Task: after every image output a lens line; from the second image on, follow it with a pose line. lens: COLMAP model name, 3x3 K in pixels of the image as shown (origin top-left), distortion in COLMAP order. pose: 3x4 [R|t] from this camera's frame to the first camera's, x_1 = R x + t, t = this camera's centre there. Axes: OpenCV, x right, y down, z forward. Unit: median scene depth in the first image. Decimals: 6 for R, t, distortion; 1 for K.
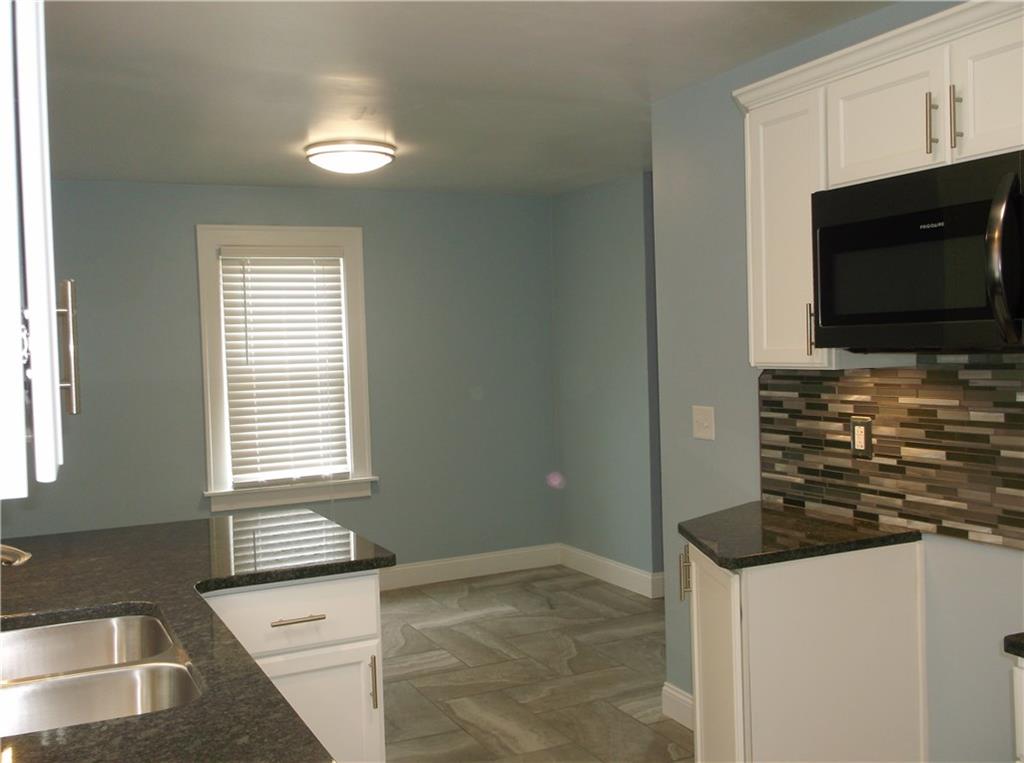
lens RADIAL K [[1037.2, 0, 511.9], [0, 1037.2, 381.2], [0, 0, 1]] dist [0.040338, 0.000000]
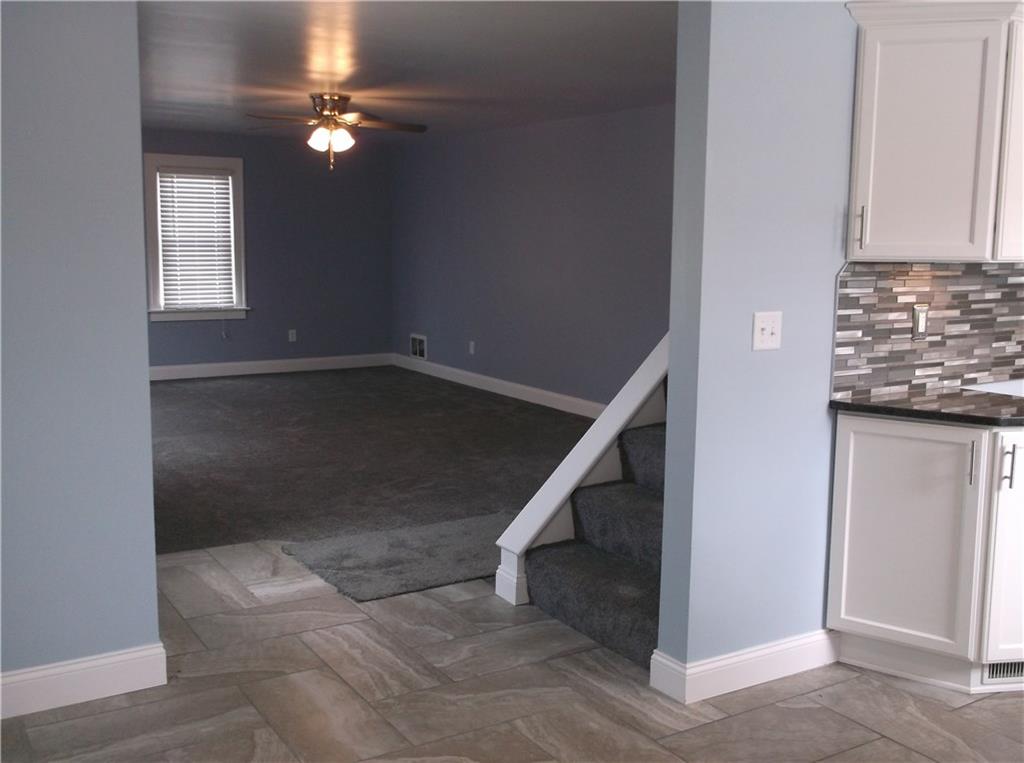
lens RADIAL K [[1037.2, 0, 470.6], [0, 1037.2, 364.7], [0, 0, 1]] dist [0.040338, 0.000000]
pose [[-0.117309, -0.103052, 0.987734, -0.779330], [0.022107, 0.994084, 0.106340, -0.035569], [-0.992849, 0.034311, -0.114336, 1.630851]]
